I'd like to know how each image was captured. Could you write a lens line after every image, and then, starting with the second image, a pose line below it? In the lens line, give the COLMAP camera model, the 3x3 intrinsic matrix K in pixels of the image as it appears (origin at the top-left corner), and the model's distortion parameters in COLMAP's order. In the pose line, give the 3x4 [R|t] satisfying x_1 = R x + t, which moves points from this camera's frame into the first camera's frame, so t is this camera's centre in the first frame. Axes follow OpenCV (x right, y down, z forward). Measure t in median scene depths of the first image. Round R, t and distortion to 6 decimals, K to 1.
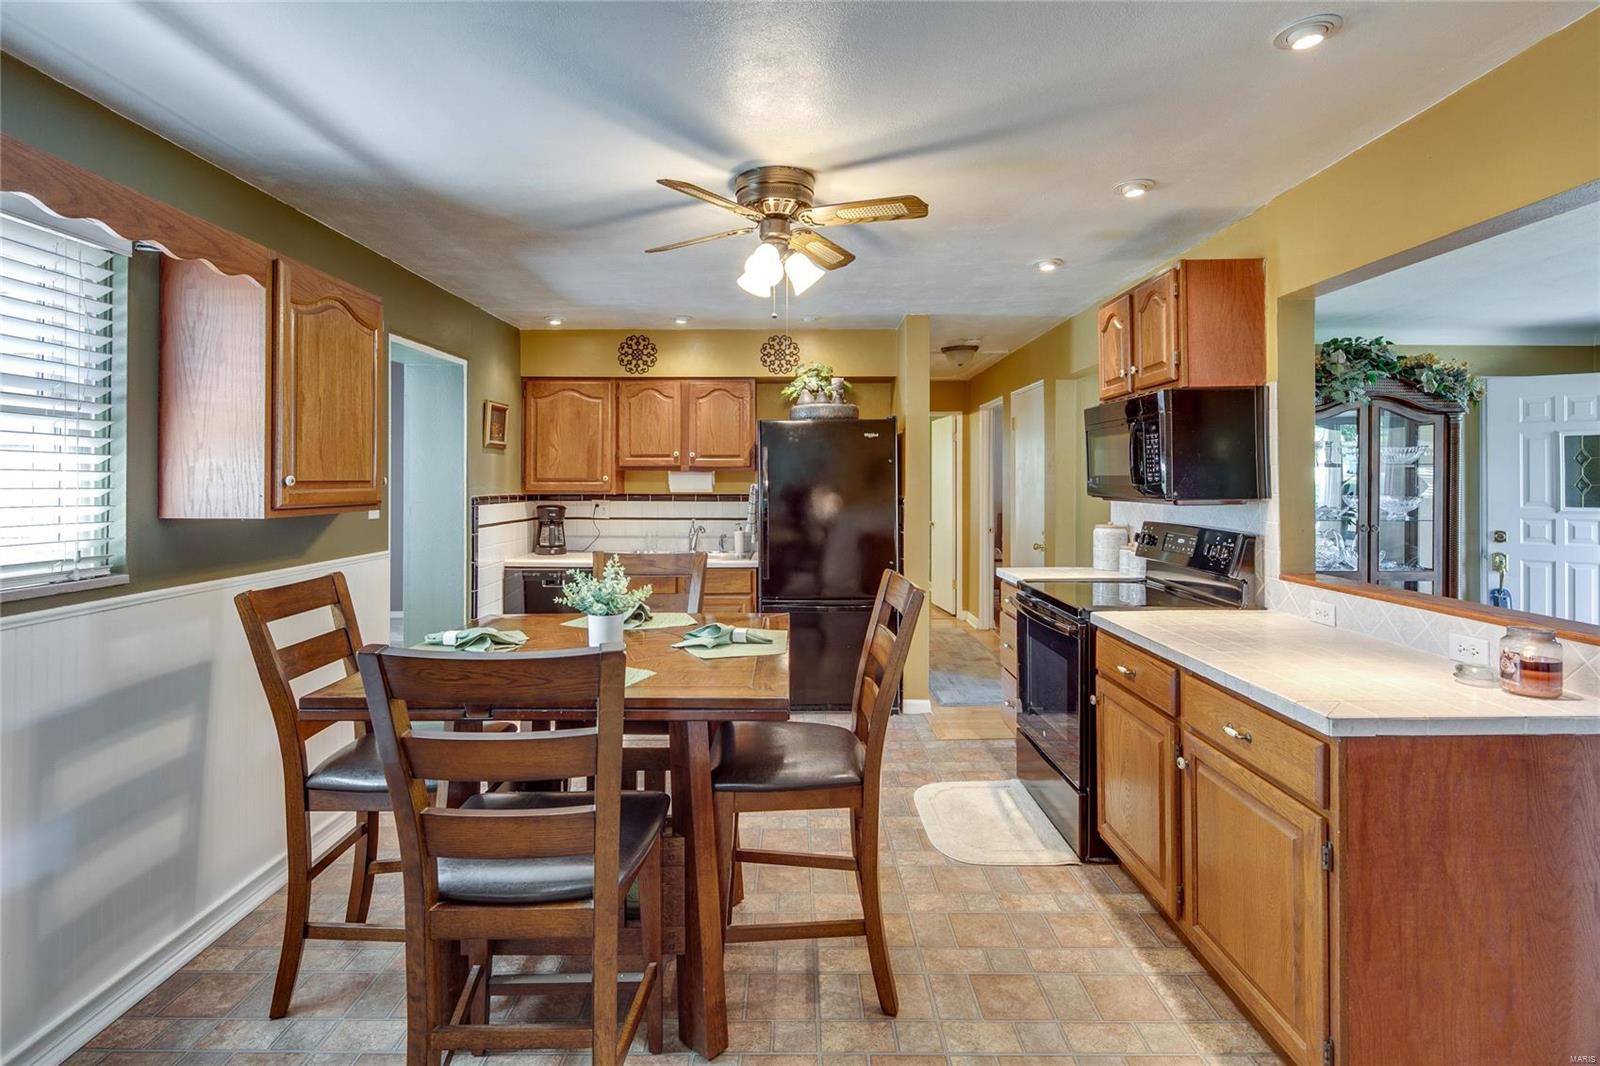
lens RADIAL K [[792.3, 0, 809.4], [0, 792.3, 475.5], [0, 0, 1]] dist [0.001088, -0.001247]
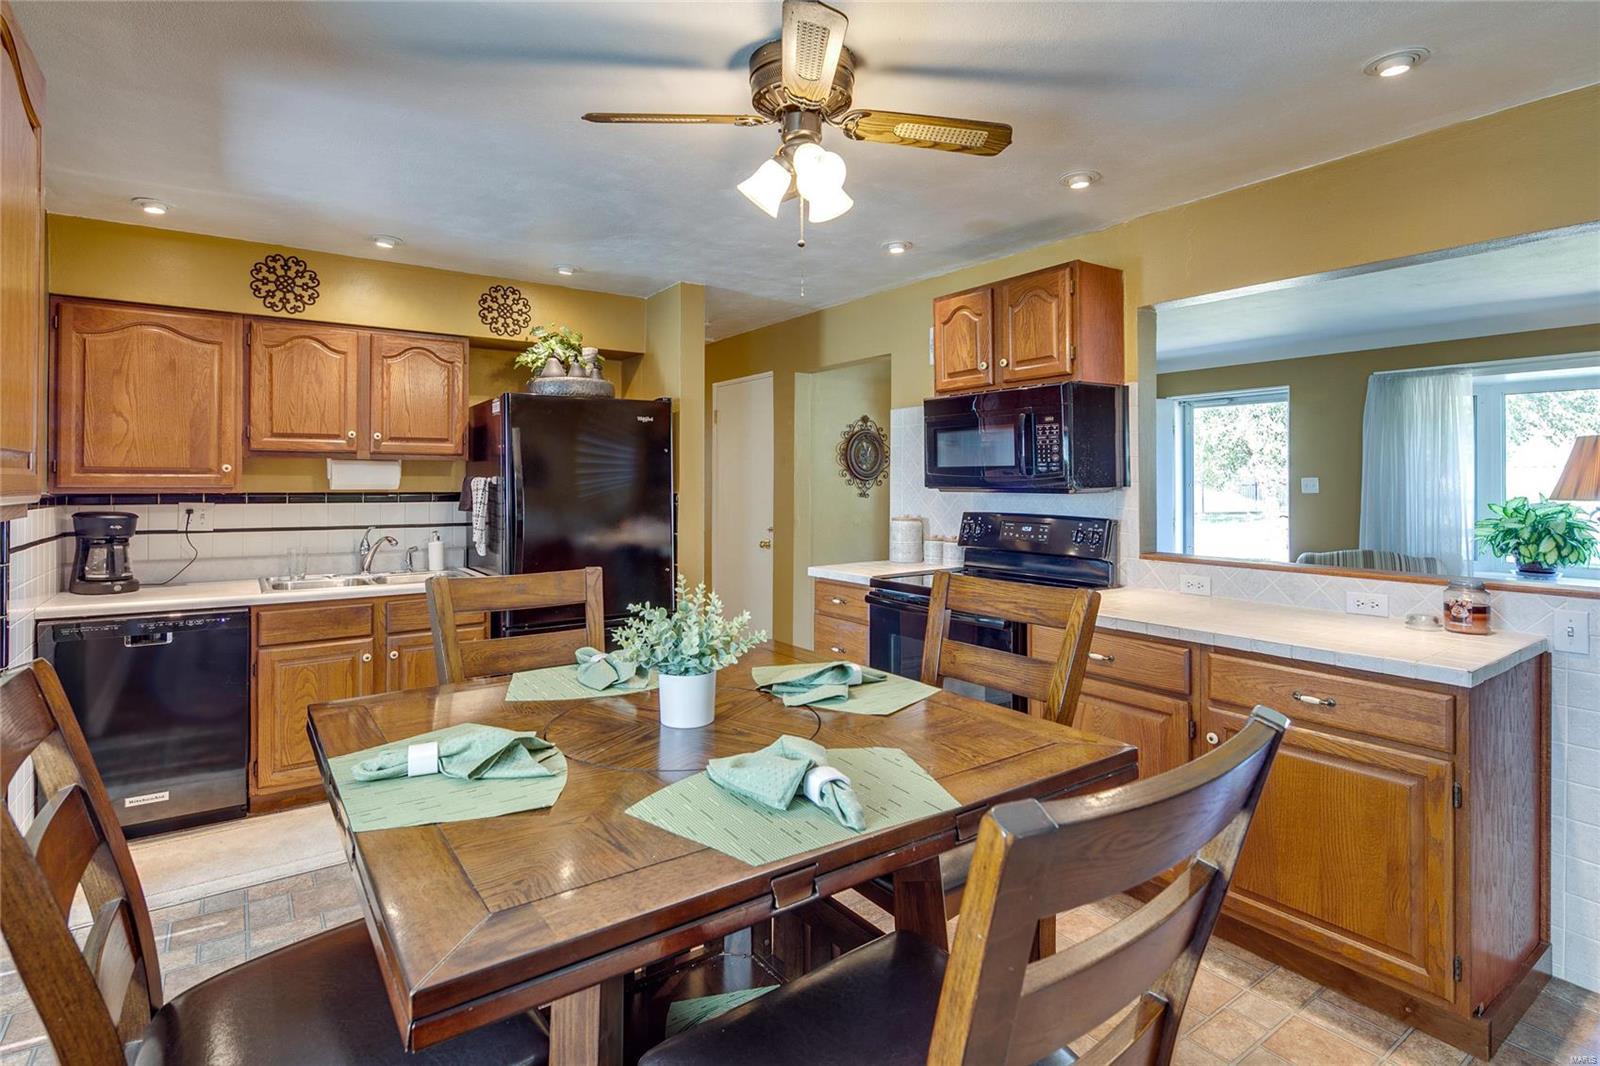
lens RADIAL K [[792.3, 0, 809.4], [0, 792.3, 475.5], [0, 0, 1]] dist [0.001088, -0.001247]
pose [[0.817146, 0.005396, 0.576406, -0.247924], [-0.003038, 0.999983, -0.005055, 0.011667], [-0.576423, 0.002380, 0.817148, 0.203128]]
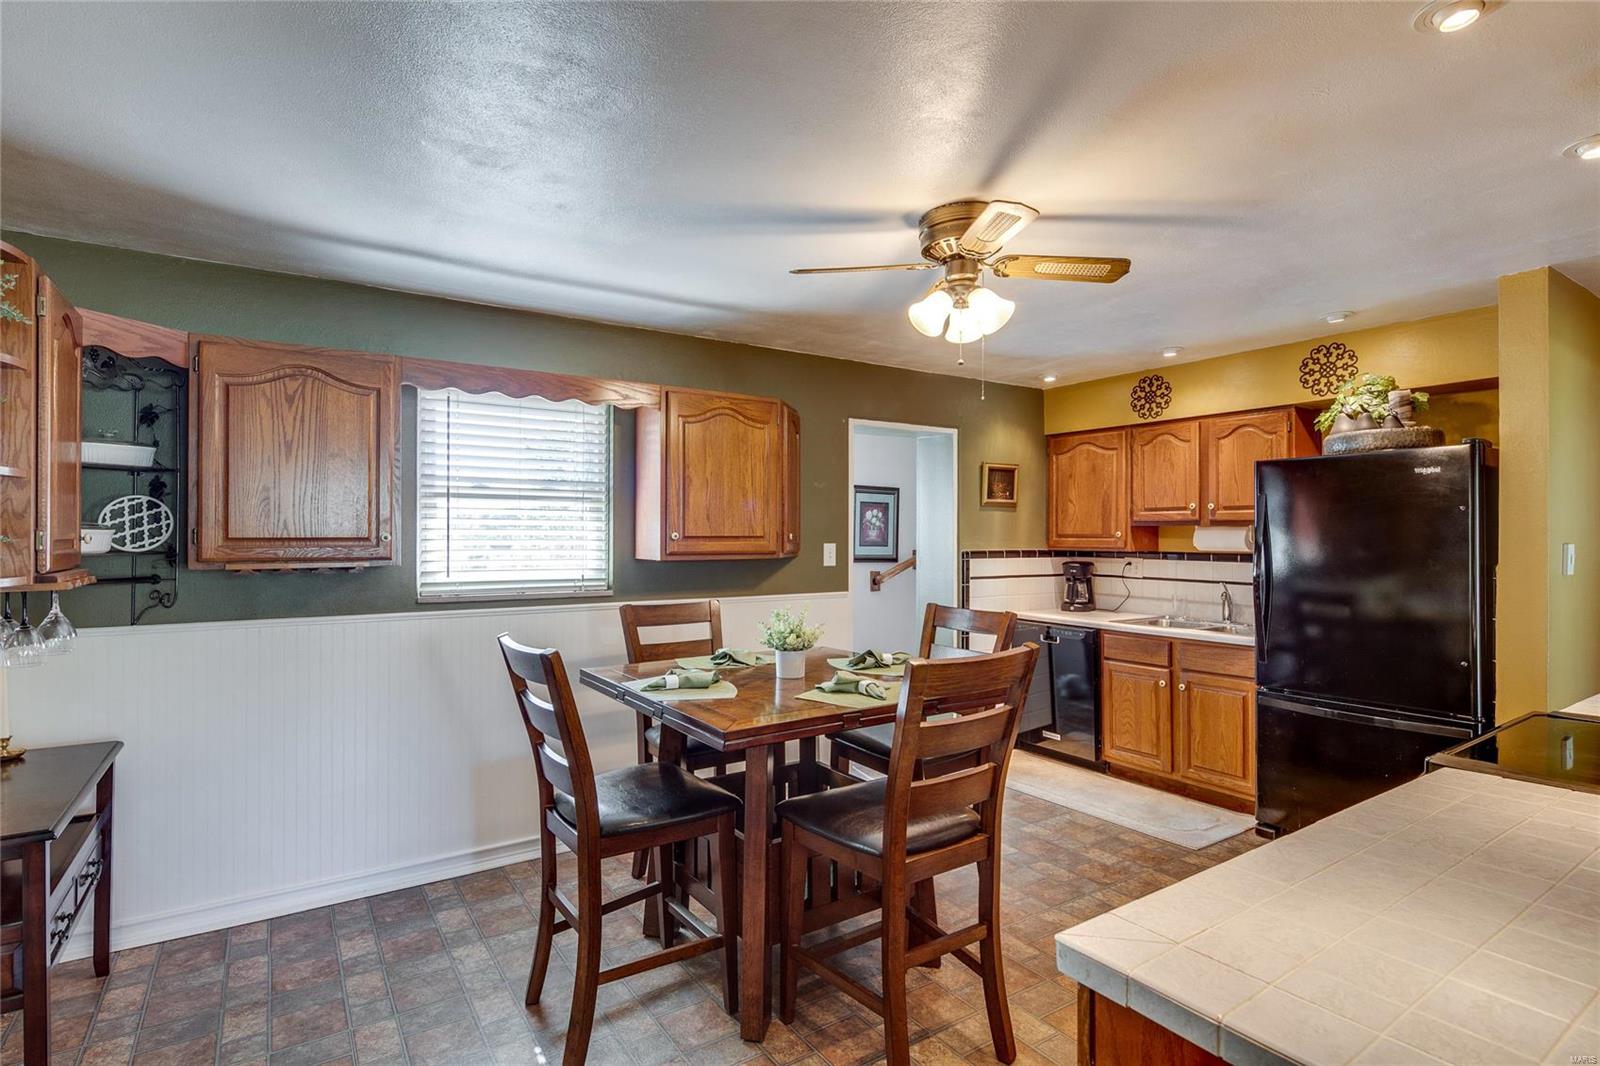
lens RADIAL K [[800.6, 0, 782.2], [0, 800.6, 531.0], [0, 0, 1]] dist [0.002272, 0.000052]
pose [[0.534953, -0.003300, -0.844875, 0.338833], [0.002950, 0.999994, -0.002038, 0.000363], [0.844877, -0.001402, 0.534959, 0.162264]]
